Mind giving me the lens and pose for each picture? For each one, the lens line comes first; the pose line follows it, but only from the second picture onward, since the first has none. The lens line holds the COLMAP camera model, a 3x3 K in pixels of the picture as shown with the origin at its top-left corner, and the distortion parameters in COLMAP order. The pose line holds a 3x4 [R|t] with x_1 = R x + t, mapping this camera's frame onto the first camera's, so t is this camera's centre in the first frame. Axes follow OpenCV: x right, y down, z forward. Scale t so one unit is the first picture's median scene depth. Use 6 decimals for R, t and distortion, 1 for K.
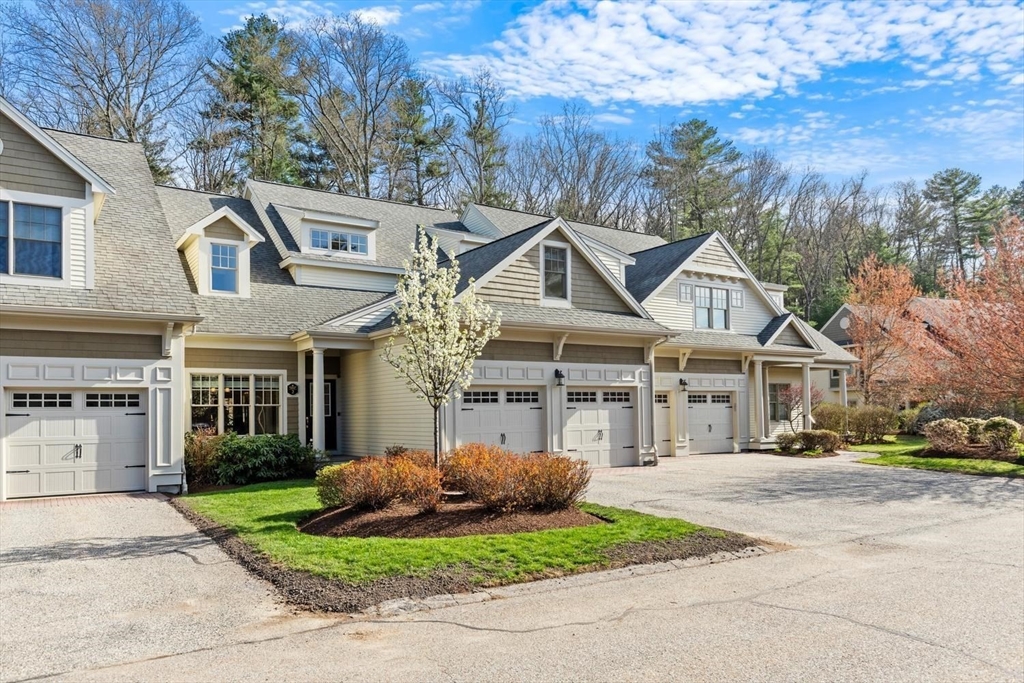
lens RADIAL K [[705.3, 0, 510.8], [0, 705.3, 311.2], [0, 0, 1]] dist [-0.013415, -0.003473]
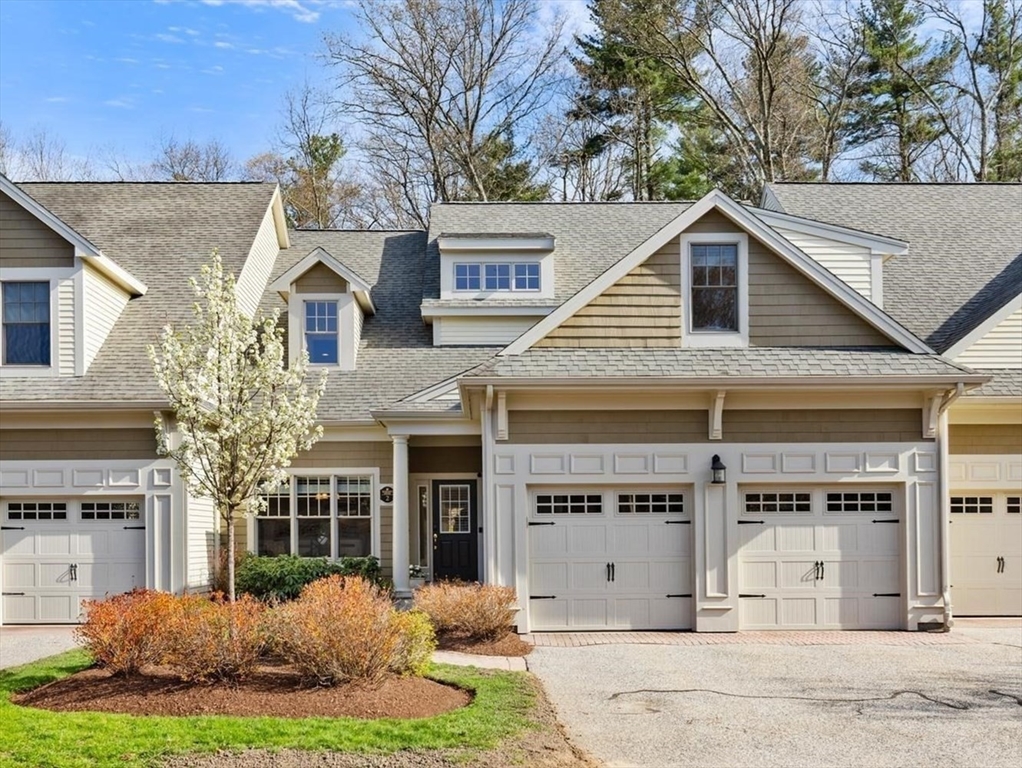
lens RADIAL K [[1060.2, 0, 510.3], [0, 1060.2, 409.1], [0, 0, 1]] dist [-0.007504, 0.000000]
pose [[0.840796, -0.053888, -0.538663, 0.390299], [0.070436, 0.997465, 0.010158, 0.023857], [0.536750, -0.046482, 0.842460, 0.179539]]
